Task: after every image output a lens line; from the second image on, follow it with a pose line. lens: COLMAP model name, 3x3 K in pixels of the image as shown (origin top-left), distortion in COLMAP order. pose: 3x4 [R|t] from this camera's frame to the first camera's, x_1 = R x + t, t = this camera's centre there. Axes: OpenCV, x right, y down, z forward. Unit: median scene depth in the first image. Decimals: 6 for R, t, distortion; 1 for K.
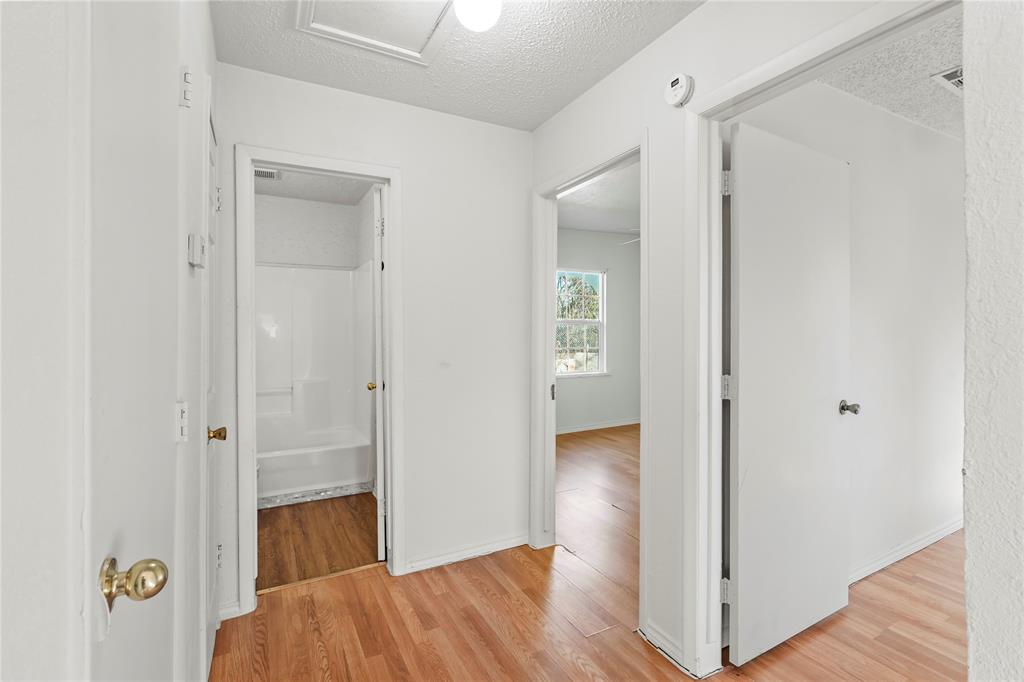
lens RADIAL K [[466.1, 0, 512.0], [0, 466.1, 341.0], [0, 0, 1]] dist [-0.001602, -0.000126]
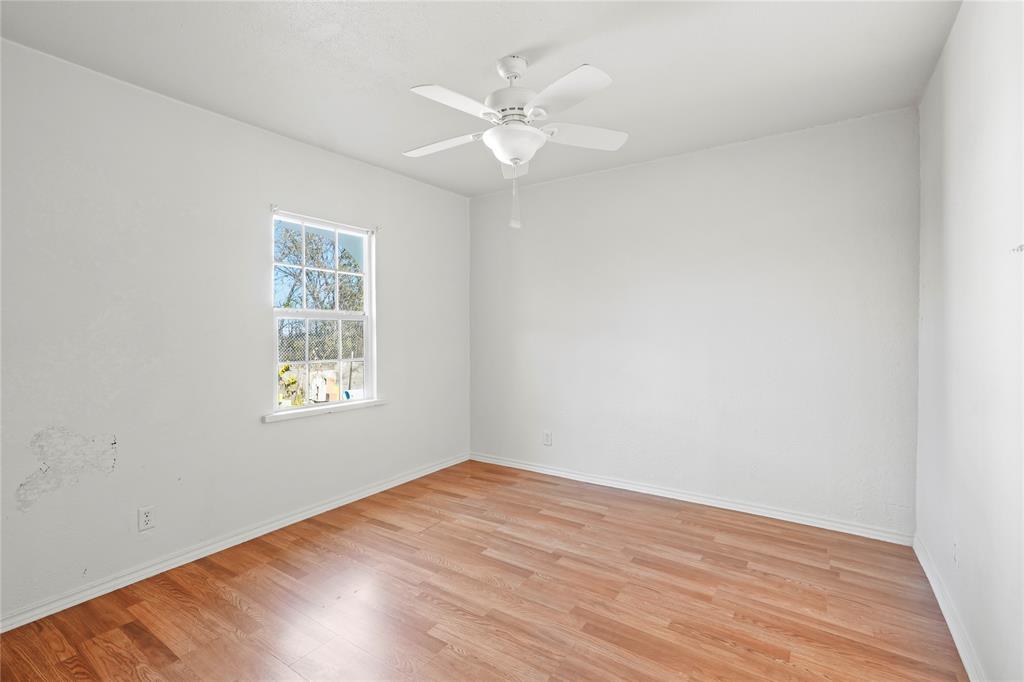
lens RADIAL K [[466.1, 0, 512.0], [0, 466.1, 341.0], [0, 0, 1]] dist [-0.001602, -0.000126]
pose [[0.883490, -0.007307, 0.468394, 0.074490], [0.013351, 0.999865, -0.009584, -0.000615], [-0.468260, 0.014721, 0.883468, 0.386295]]
